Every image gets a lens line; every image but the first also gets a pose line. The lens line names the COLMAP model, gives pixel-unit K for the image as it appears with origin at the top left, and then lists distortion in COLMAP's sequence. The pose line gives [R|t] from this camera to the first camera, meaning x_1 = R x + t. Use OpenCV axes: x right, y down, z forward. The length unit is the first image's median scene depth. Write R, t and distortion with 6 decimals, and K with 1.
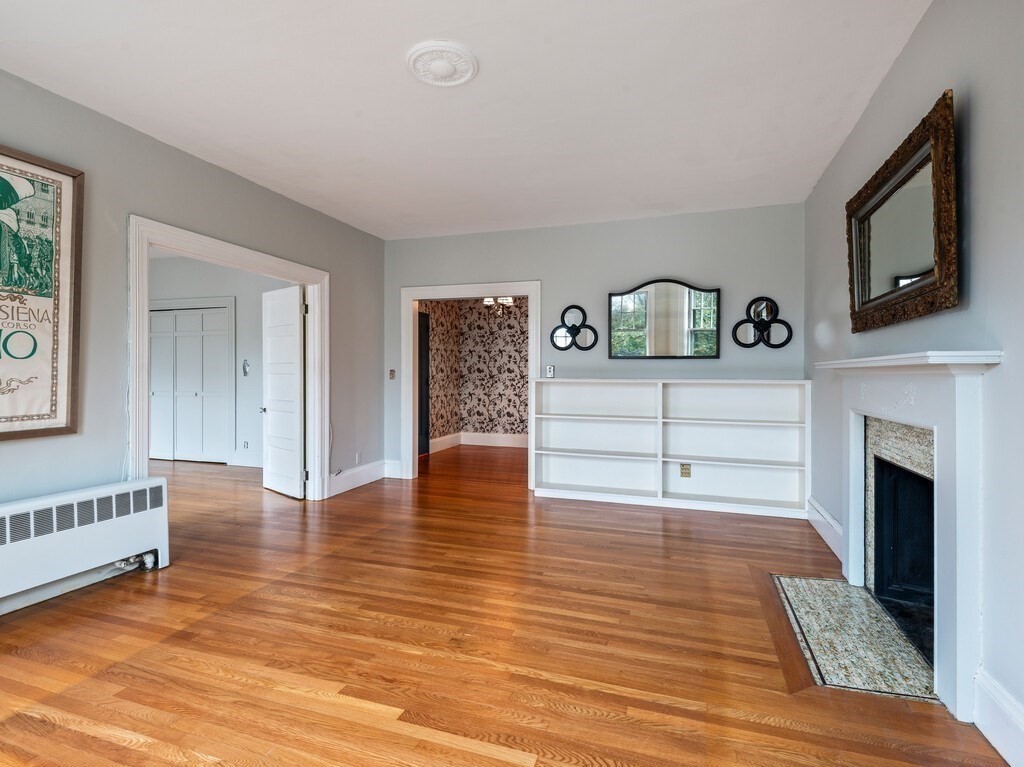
lens RADIAL K [[523.0, 0, 507.5], [0, 523.0, 374.5], [0, 0, 1]] dist [0.018621, -0.009065]
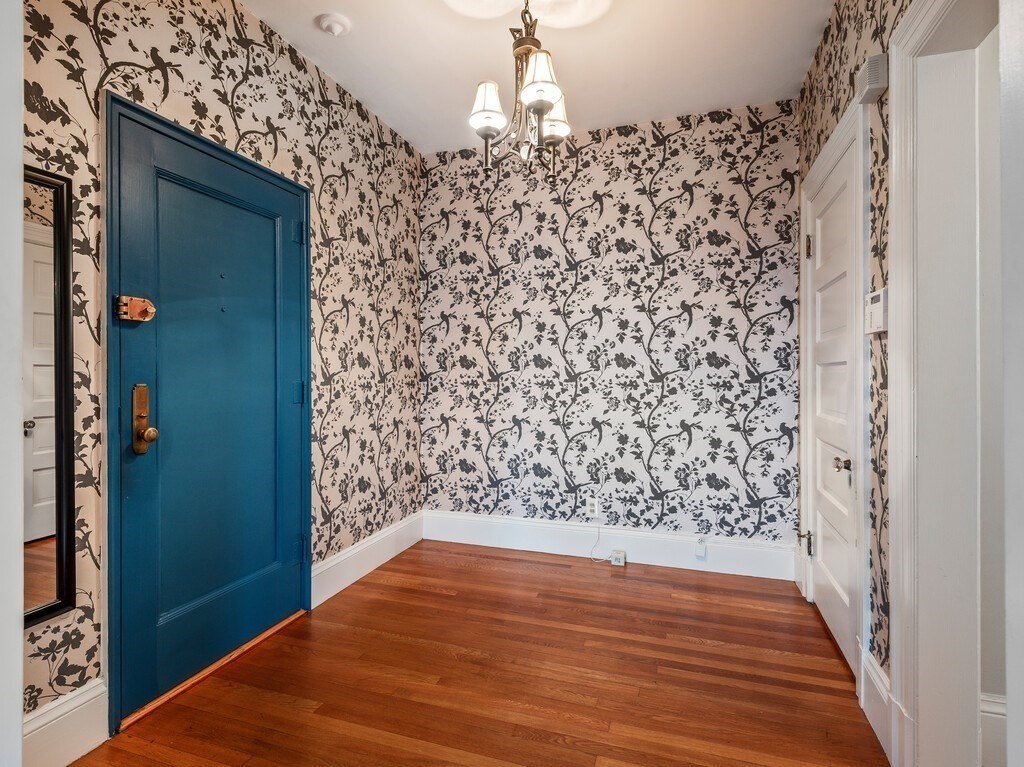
lens RADIAL K [[523.0, 0, 510.5], [0, 523.0, 379.6], [0, 0, 1]] dist [0.018621, -0.009065]
pose [[0.999961, -0.005395, 0.006924, -0.021298], [0.005359, 0.999973, 0.005096, 0.004087], [-0.006951, -0.005059, 0.999963, 0.590102]]
